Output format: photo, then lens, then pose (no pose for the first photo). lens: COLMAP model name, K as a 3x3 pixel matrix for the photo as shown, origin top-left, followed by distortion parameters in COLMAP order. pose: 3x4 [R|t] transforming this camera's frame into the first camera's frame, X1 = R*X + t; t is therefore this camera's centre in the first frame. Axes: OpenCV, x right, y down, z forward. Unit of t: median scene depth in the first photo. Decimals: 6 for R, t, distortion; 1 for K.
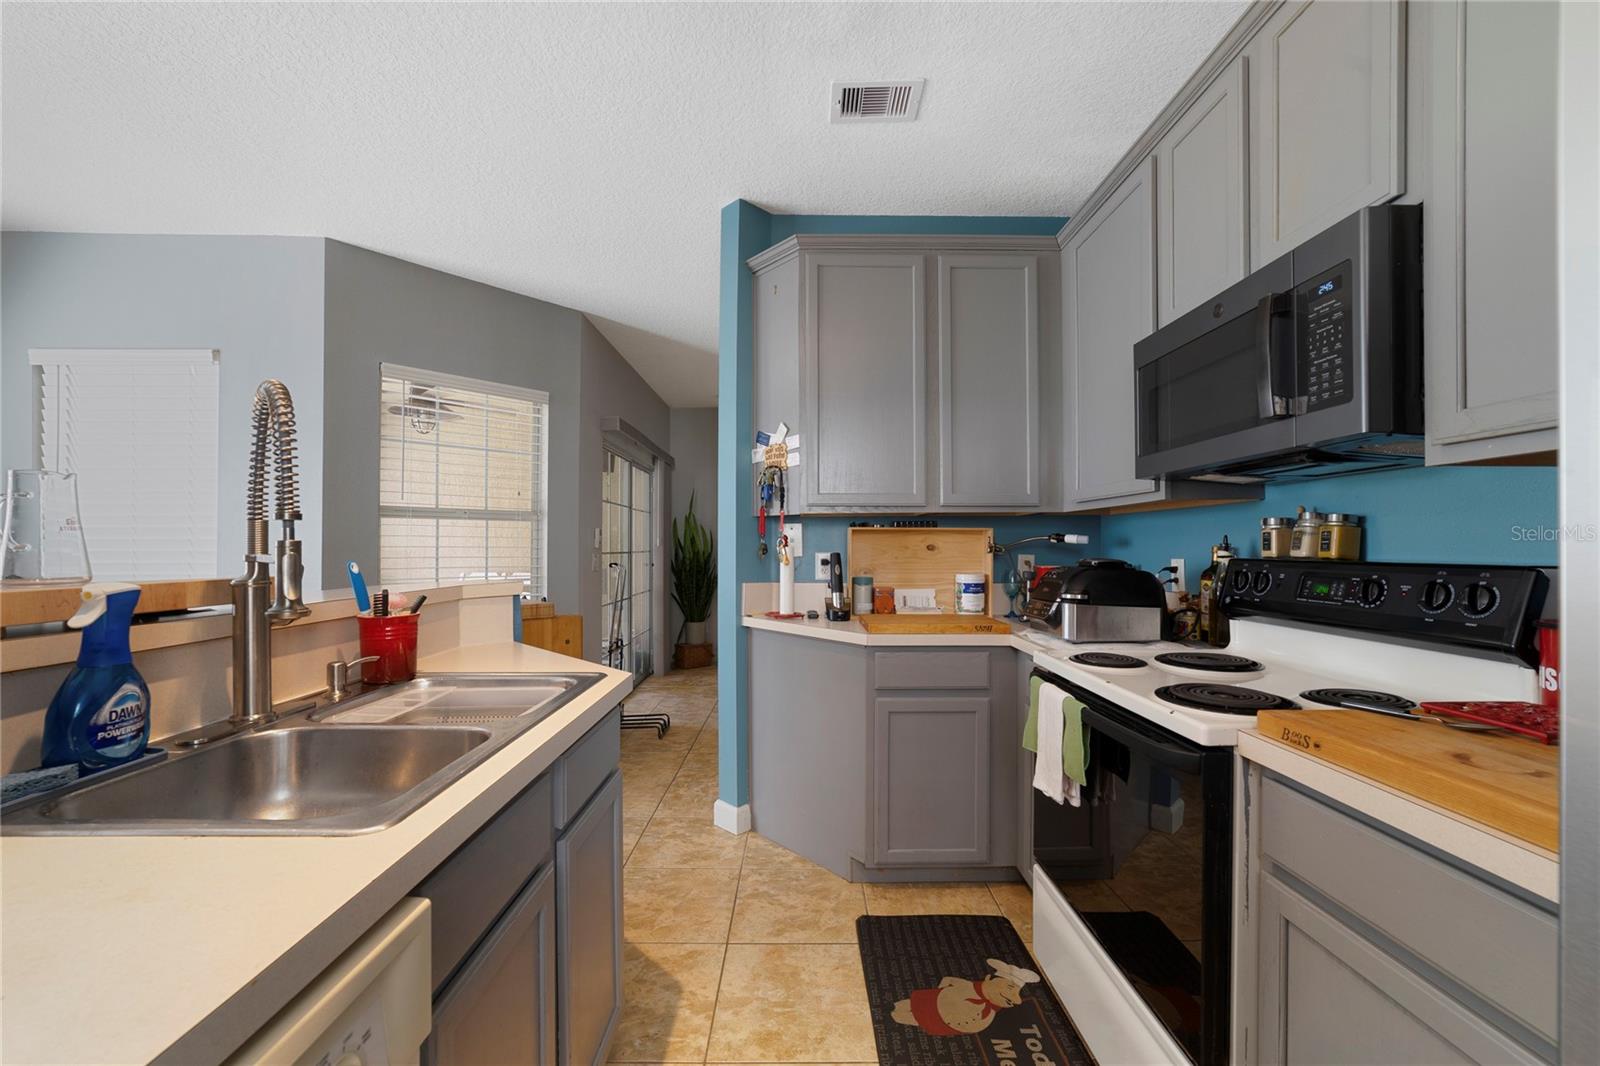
lens RADIAL K [[623.8, 0, 797.0], [0, 623.8, 544.8], [0, 0, 1]] dist [-0.000325, 0.000028]
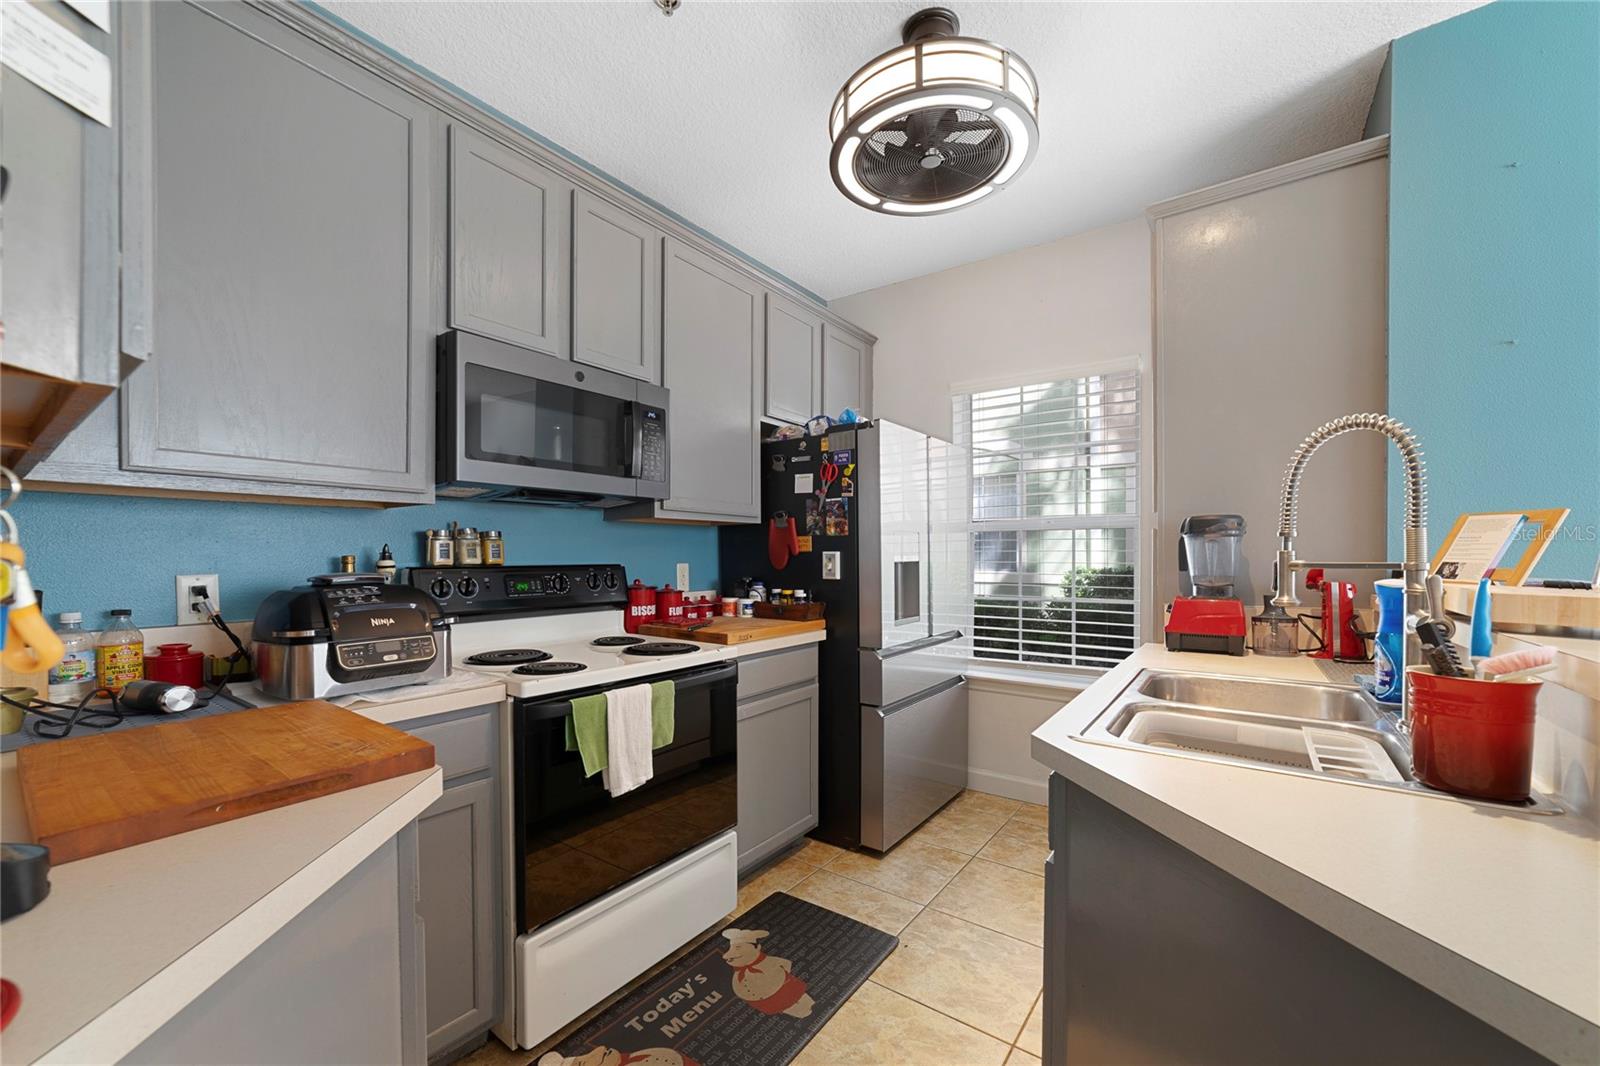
lens RADIAL K [[623.8, 0, 811.1], [0, 623.8, 561.3], [0, 0, 1]] dist [-0.000325, 0.000028]
pose [[-0.806989, -0.004561, 0.590549, -0.468684], [-0.003703, 0.999990, 0.002663, 0.009435], [-0.590555, -0.000037, -0.806997, 1.673956]]
